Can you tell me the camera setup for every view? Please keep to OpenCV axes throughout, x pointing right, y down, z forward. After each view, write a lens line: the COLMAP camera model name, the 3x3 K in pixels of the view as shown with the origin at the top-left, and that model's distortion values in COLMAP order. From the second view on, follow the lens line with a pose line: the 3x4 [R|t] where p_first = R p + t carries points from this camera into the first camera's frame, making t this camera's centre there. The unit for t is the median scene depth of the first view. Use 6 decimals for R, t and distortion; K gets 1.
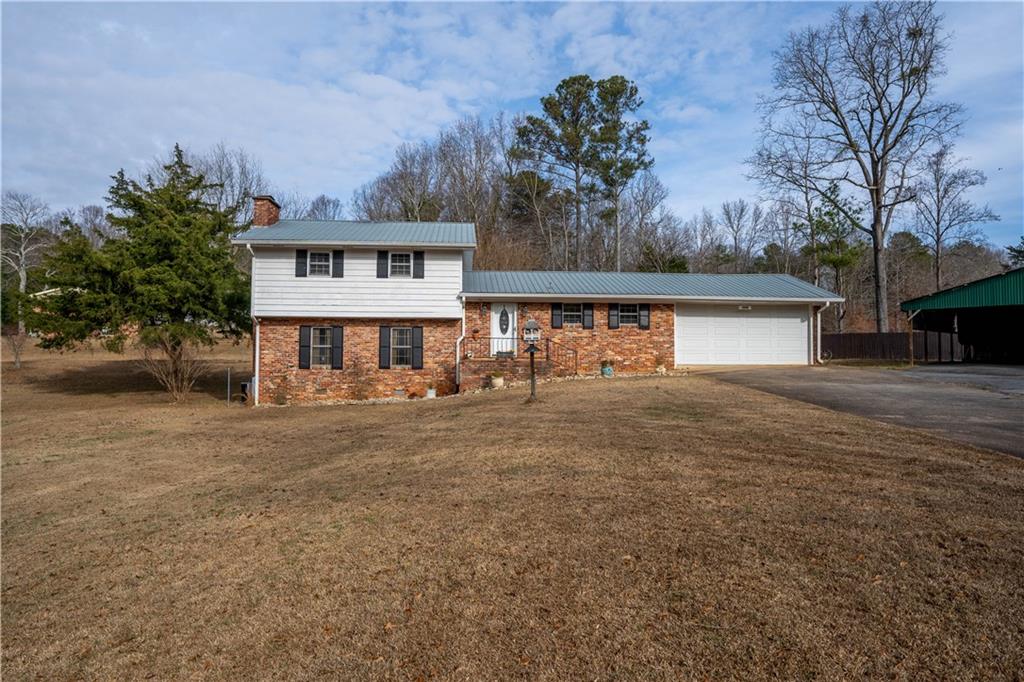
lens RADIAL K [[629.0, 0, 512.0], [0, 629.0, 341.0], [0, 0, 1]] dist [-0.004529, -0.000374]
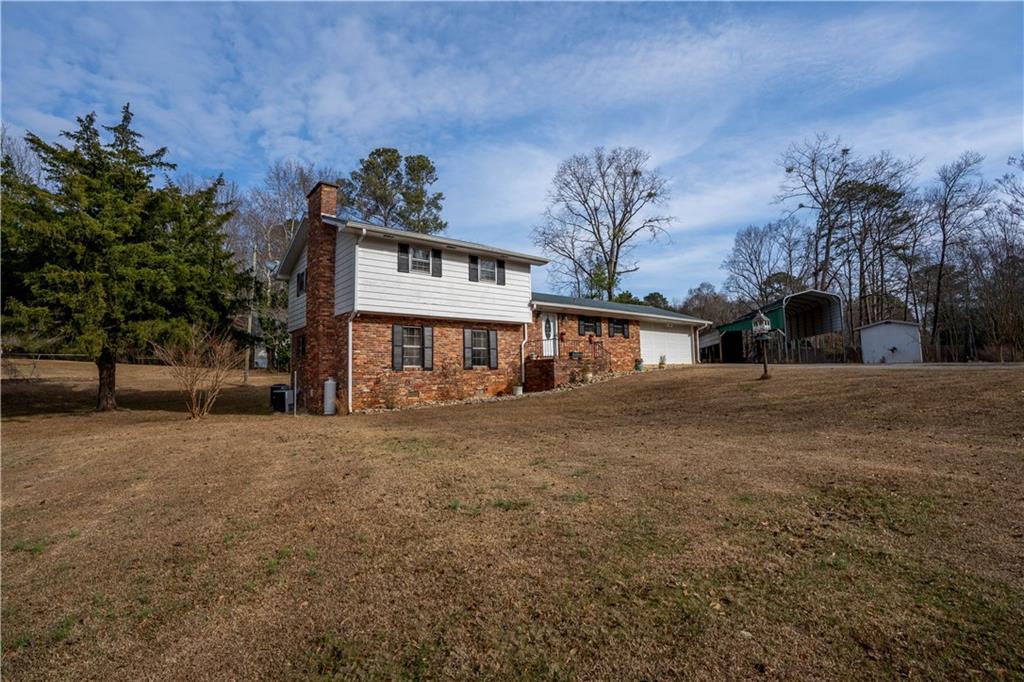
lens RADIAL K [[468.9, 0, 512.0], [0, 468.9, 341.0], [0, 0, 1]] dist [-0.044435, 0.000051]
pose [[0.823505, 0.021696, 0.566893, -0.560560], [0.009925, 0.998564, -0.052635, 0.037569], [-0.567222, 0.048972, 0.822108, 0.314360]]
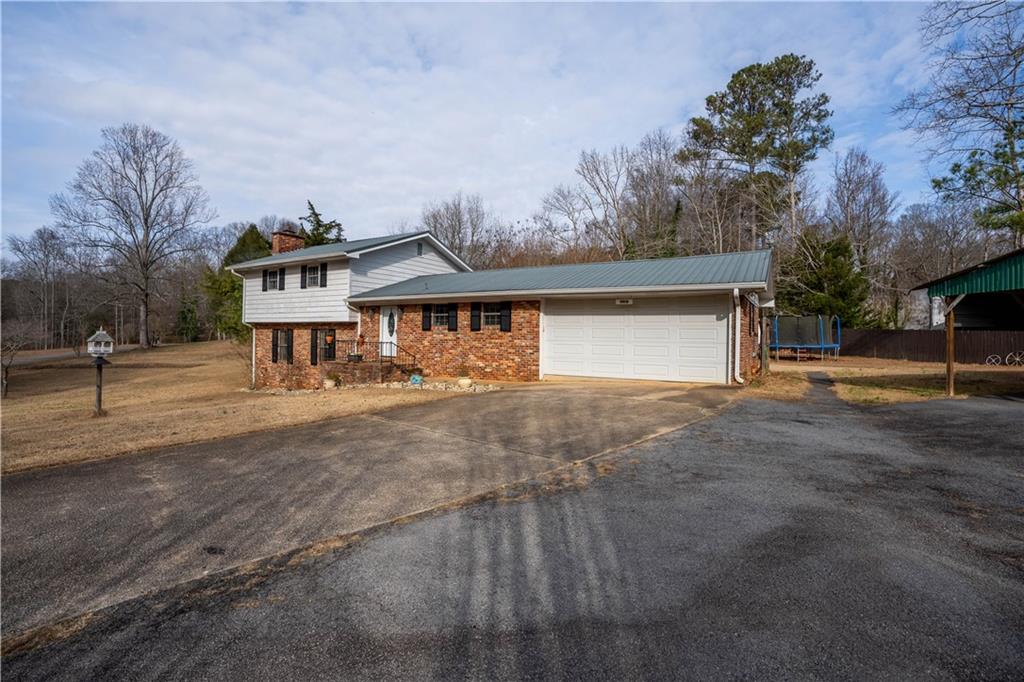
lens RADIAL K [[470.9, 0, 512.0], [0, 470.9, 341.0], [0, 0, 1]] dist [-0.045993, 0.000090]
pose [[0.819871, 0.012598, -0.572409, 0.585505], [0.003969, 0.999609, 0.027686, -0.023382], [0.572534, -0.024971, 0.819501, 0.477705]]
